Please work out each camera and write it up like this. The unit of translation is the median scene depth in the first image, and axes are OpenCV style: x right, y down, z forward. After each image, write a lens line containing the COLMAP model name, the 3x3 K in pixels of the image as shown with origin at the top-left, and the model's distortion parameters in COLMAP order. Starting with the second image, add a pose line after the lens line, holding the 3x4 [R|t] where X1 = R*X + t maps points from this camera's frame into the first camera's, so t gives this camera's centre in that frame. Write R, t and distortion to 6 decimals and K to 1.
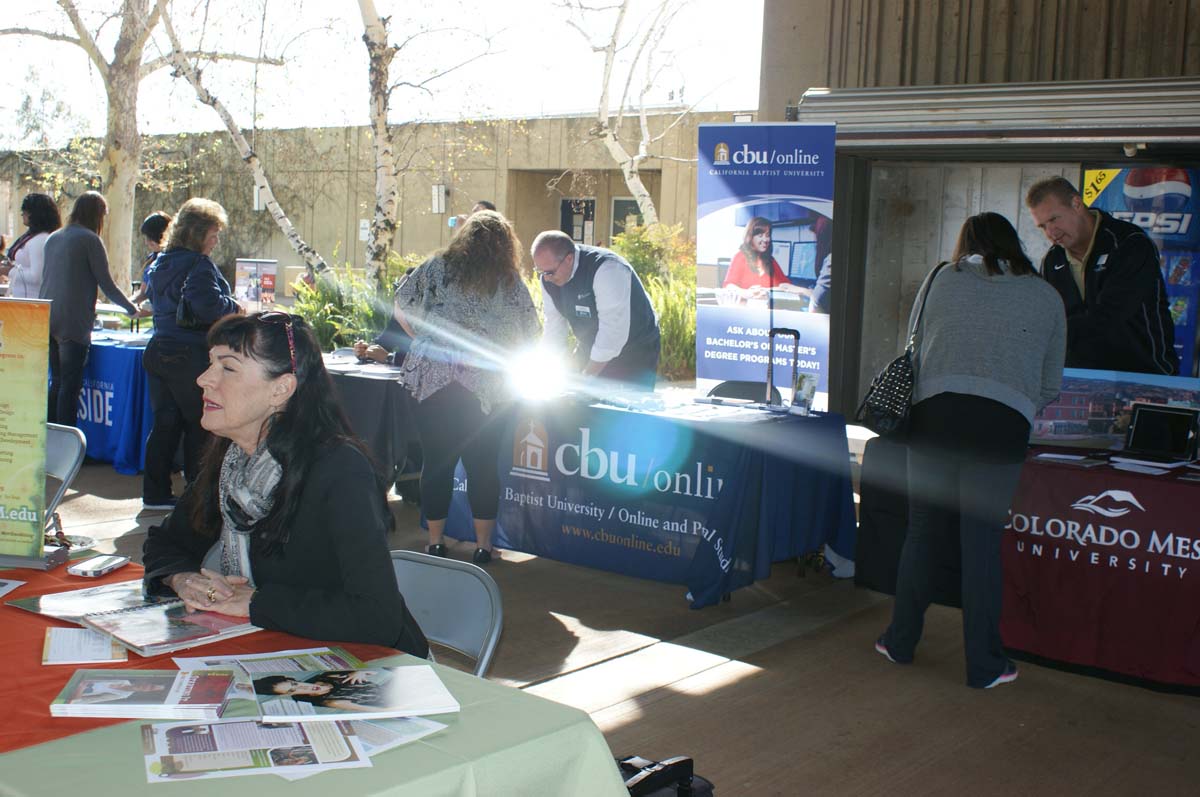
lens RADIAL K [[1379.3, 0, 600.0], [0, 1379.3, 398.5], [0, 0, 1]] dist [-0.159429, 0.280243]
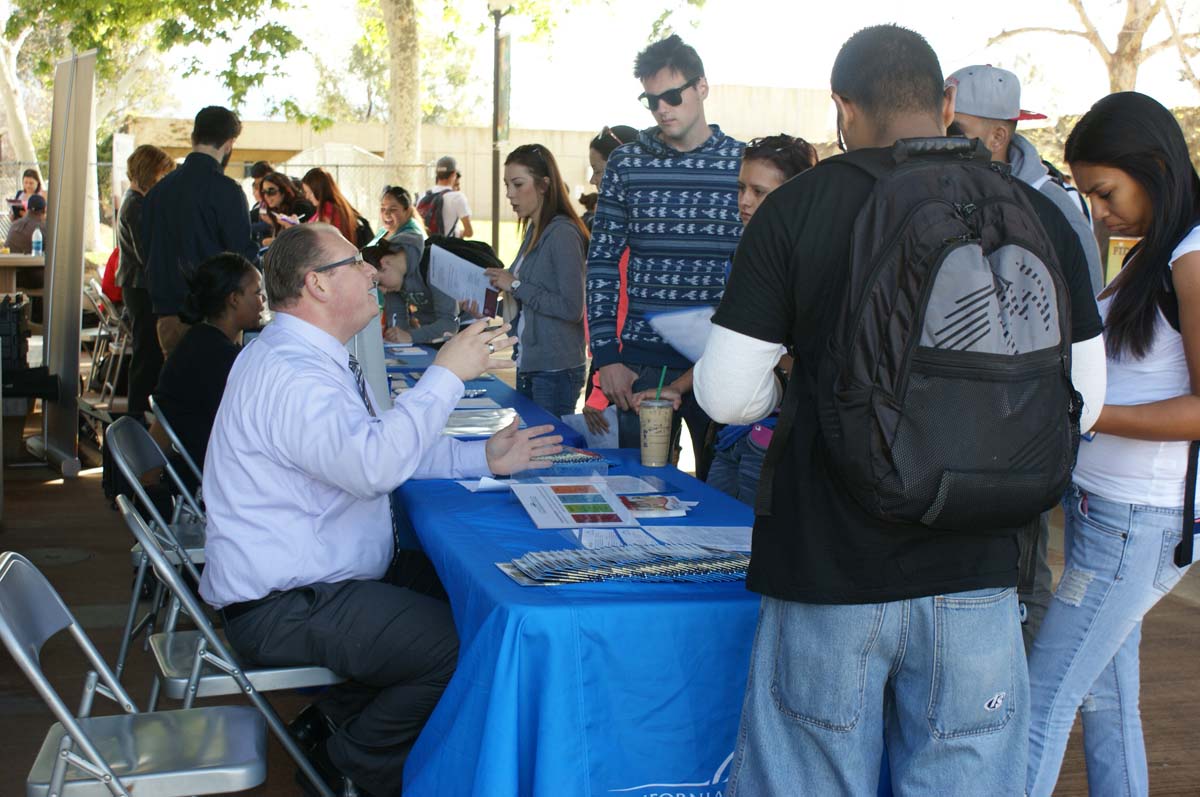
lens RADIAL K [[1765.3, 0, 601.5], [0, 1765.3, 367.3], [0, 0, 1]] dist [-0.027817, -0.204151]
pose [[0.822807, 0.026821, -0.567687, 0.192182], [-0.044968, 0.998826, -0.017987, 0.082425], [0.566539, 0.040328, 0.823048, -0.711333]]
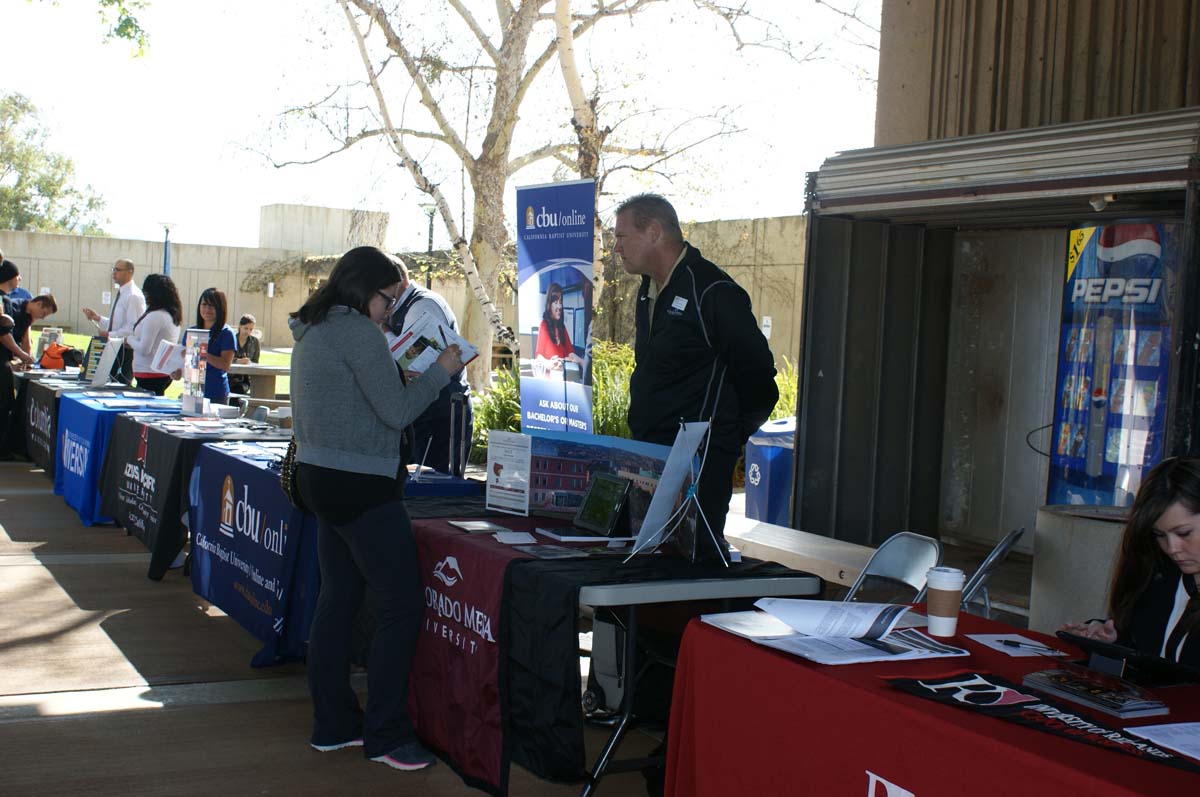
lens RADIAL K [[1506.6, 0, 624.0], [0, 1506.6, 396.4], [0, 0, 1]] dist [-0.138939, 0.240643]
pose [[0.921401, 0.022215, -0.387977, 0.376455], [-0.054697, 0.995840, -0.072877, 0.012173], [0.384744, 0.088370, 0.918783, 0.050782]]
